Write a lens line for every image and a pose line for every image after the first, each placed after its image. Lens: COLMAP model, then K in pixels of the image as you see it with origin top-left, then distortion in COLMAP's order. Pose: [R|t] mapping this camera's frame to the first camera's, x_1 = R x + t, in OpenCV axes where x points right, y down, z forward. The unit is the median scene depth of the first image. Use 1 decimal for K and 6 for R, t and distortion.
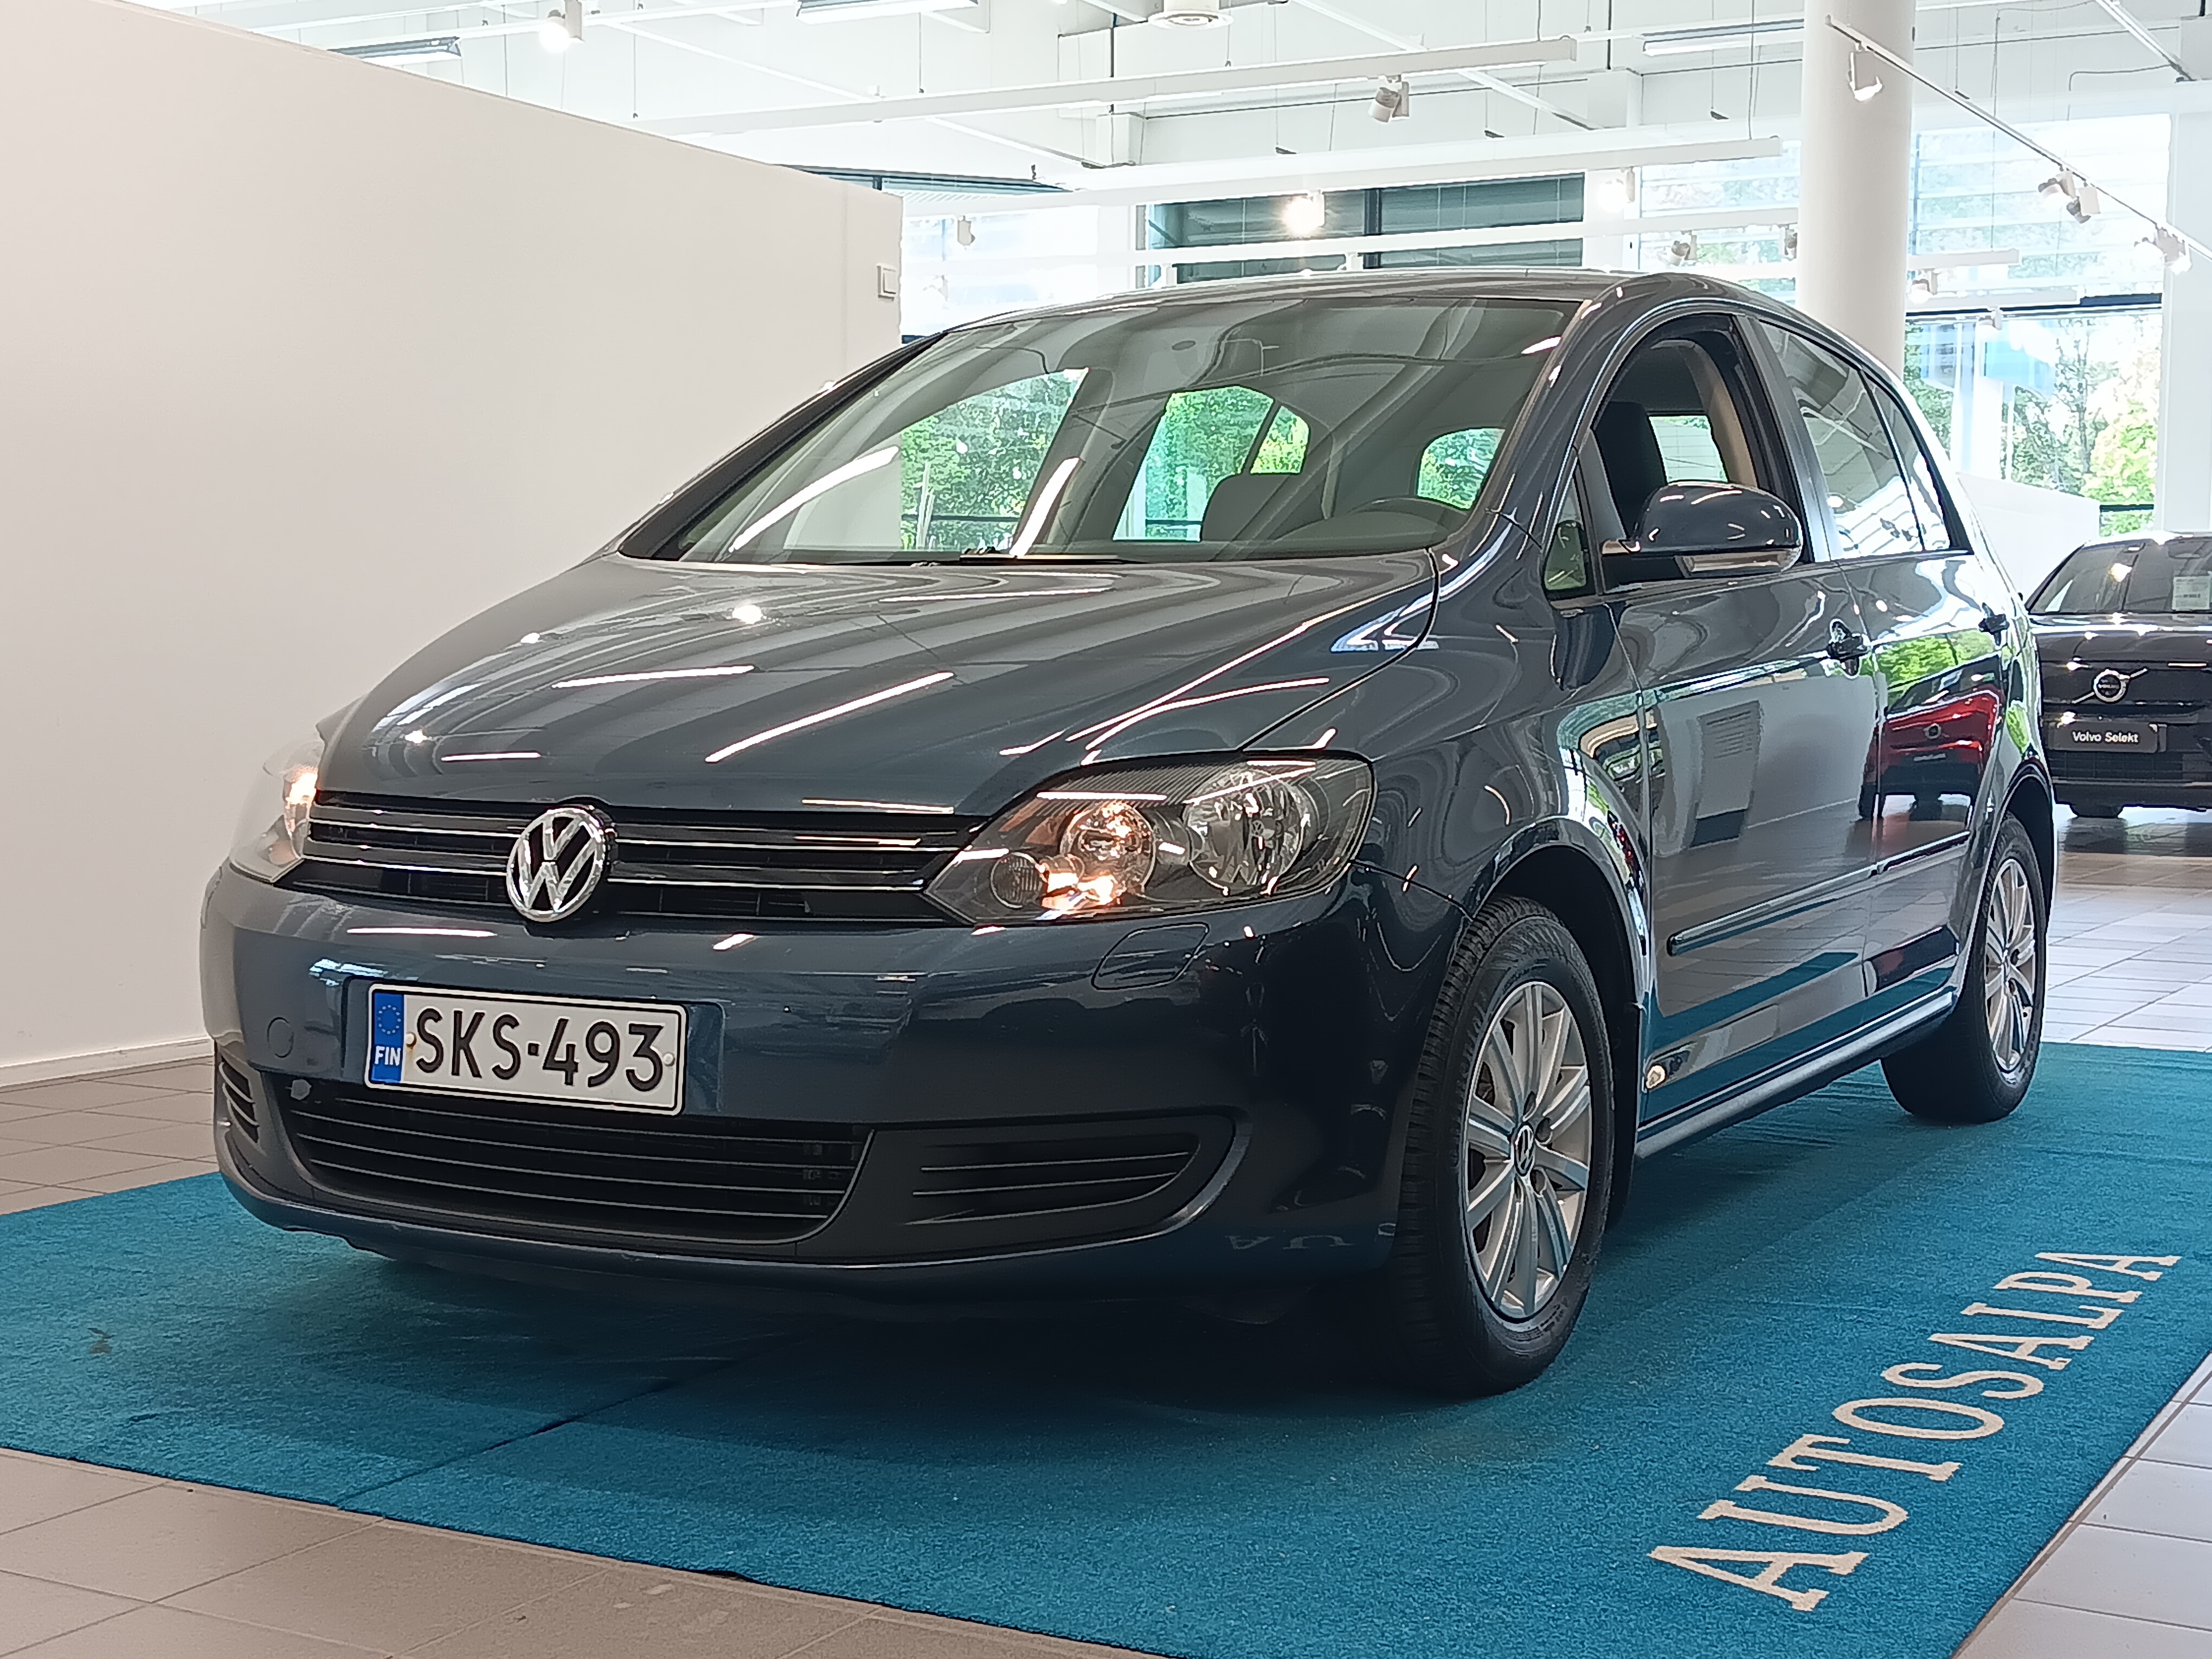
lens RADIAL K [[3132.8, 0, 1106.0], [0, 3132.8, 829.5], [0, 0, 1]] dist [0.192269, -0.593962]
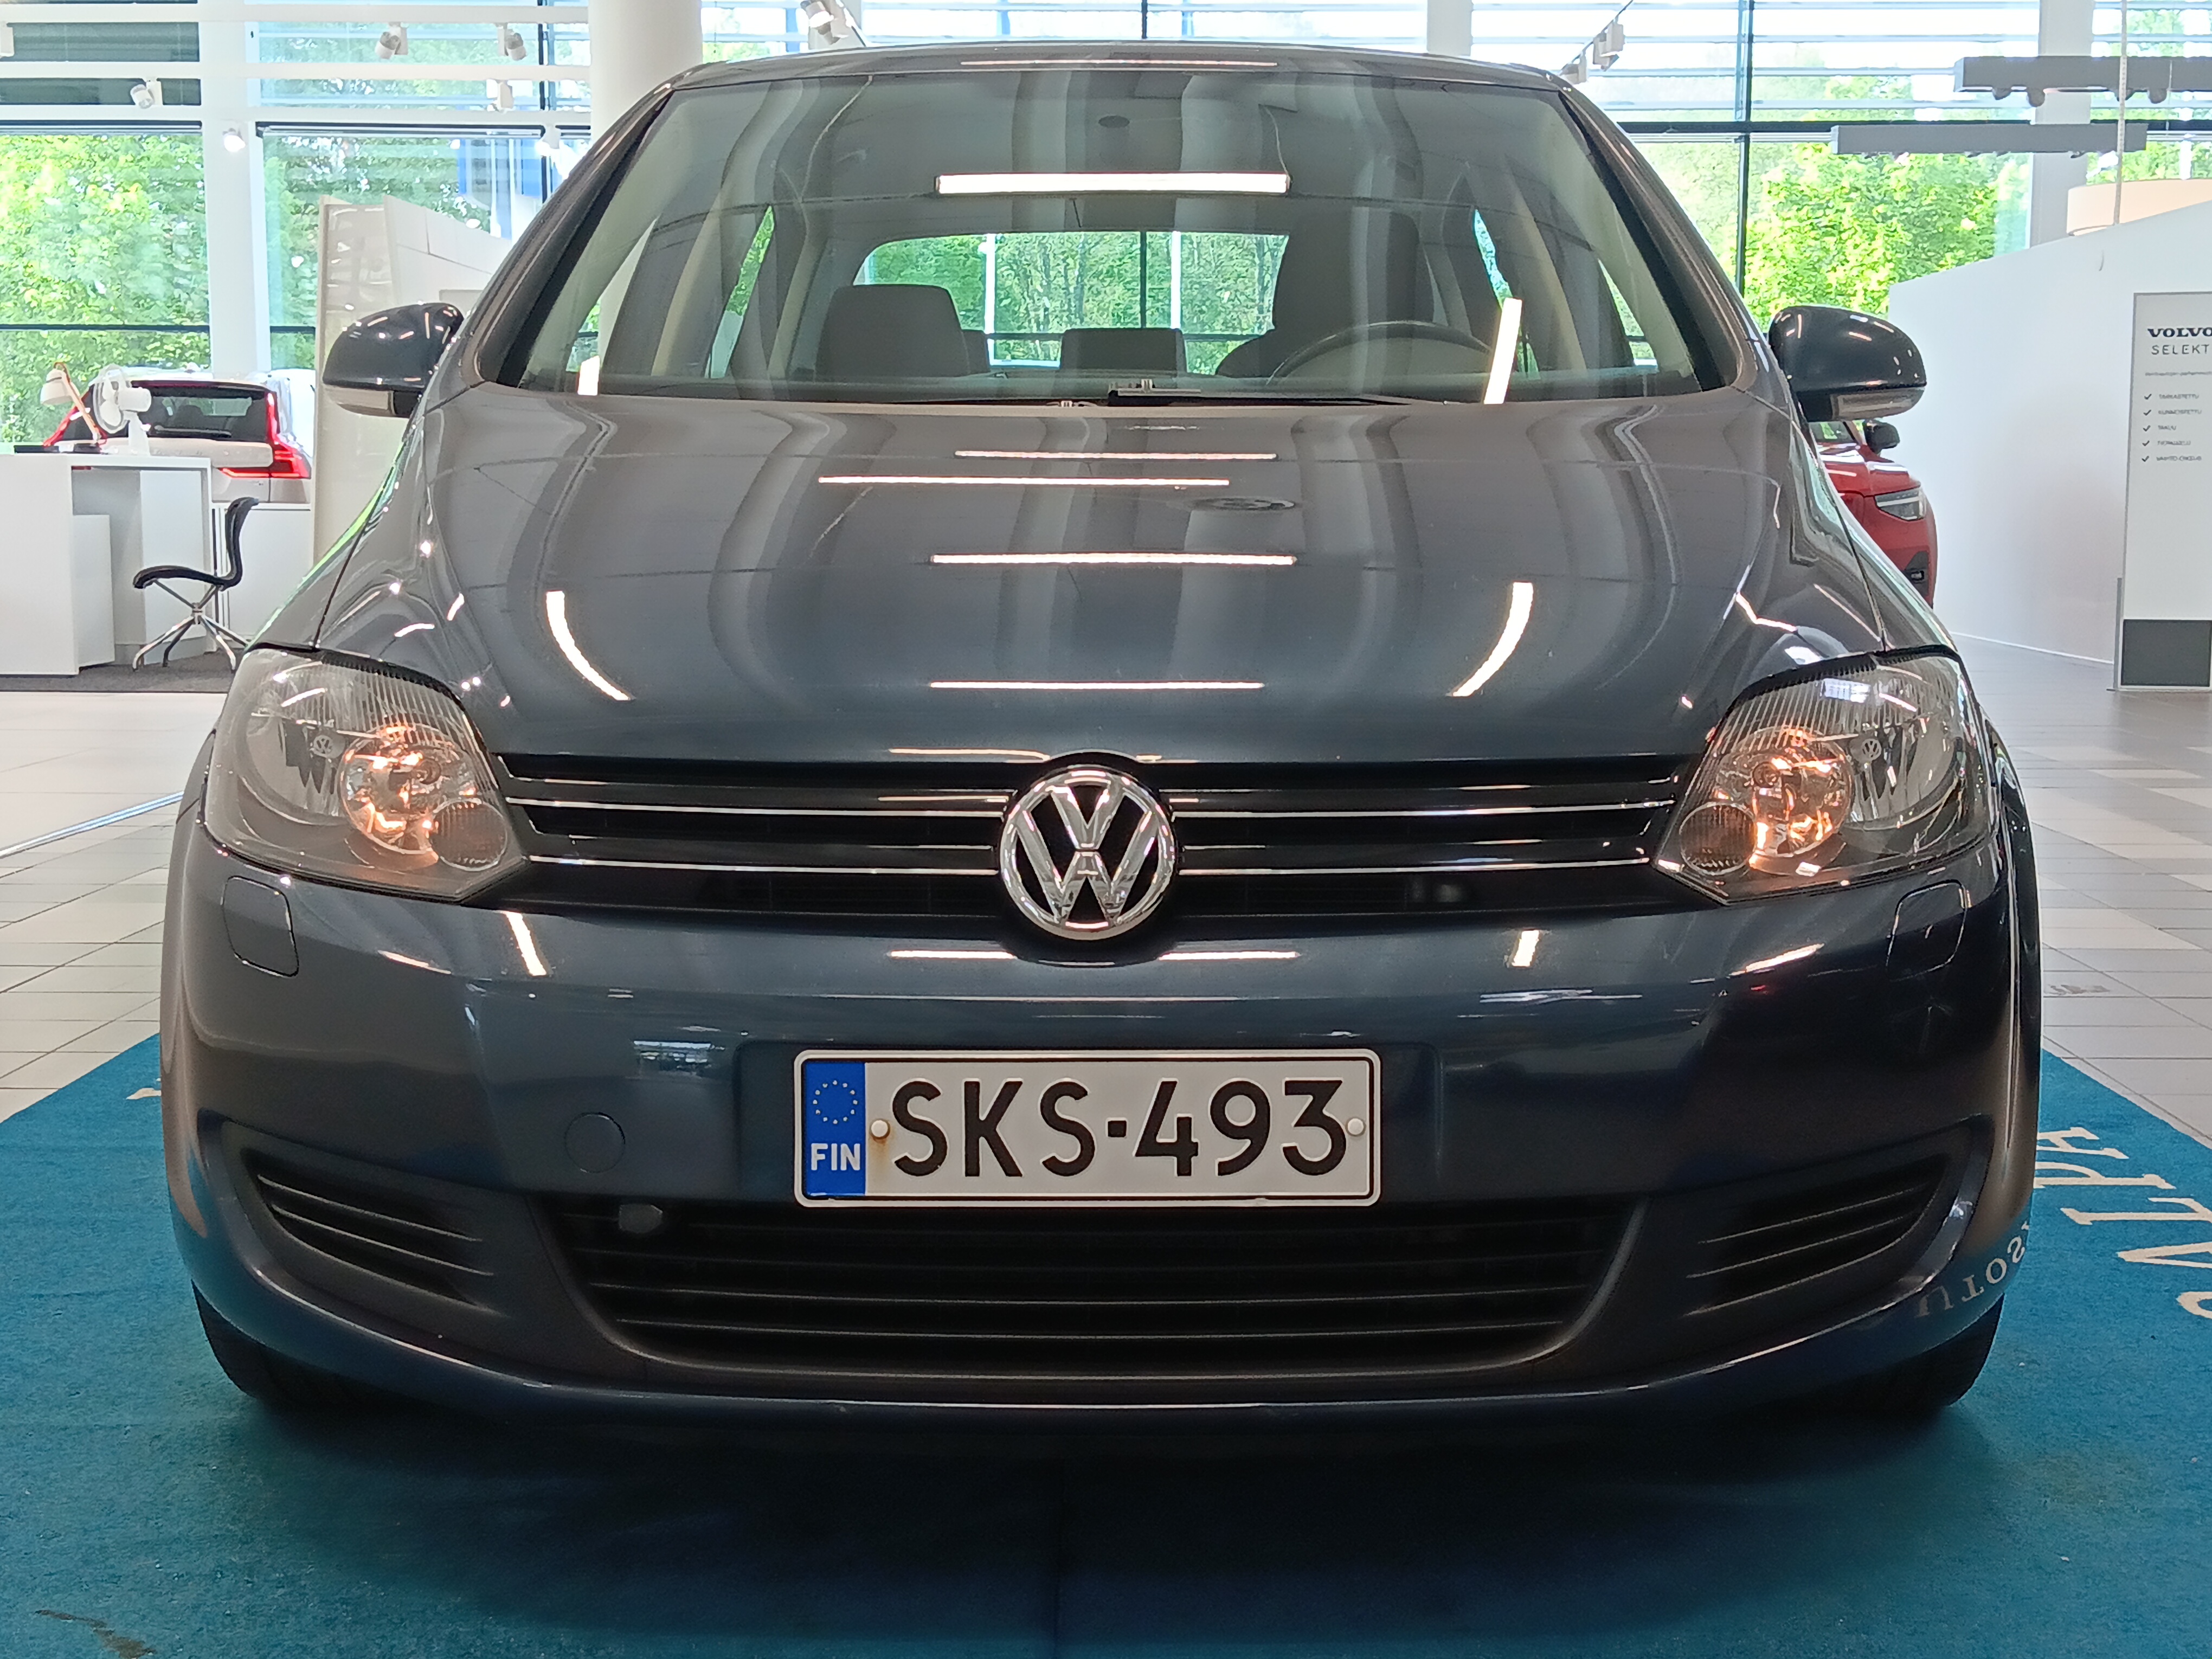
lens RADIAL K [[3132.8, 0, 1106.0], [0, 3132.8, 829.5], [0, 0, 1]] dist [0.192269, -0.593962]
pose [[0.881545, -0.063482, 0.467813, -0.491408], [0.036705, 0.997135, 0.066143, -0.038936], [-0.470671, -0.041137, 0.881349, 0.405294]]
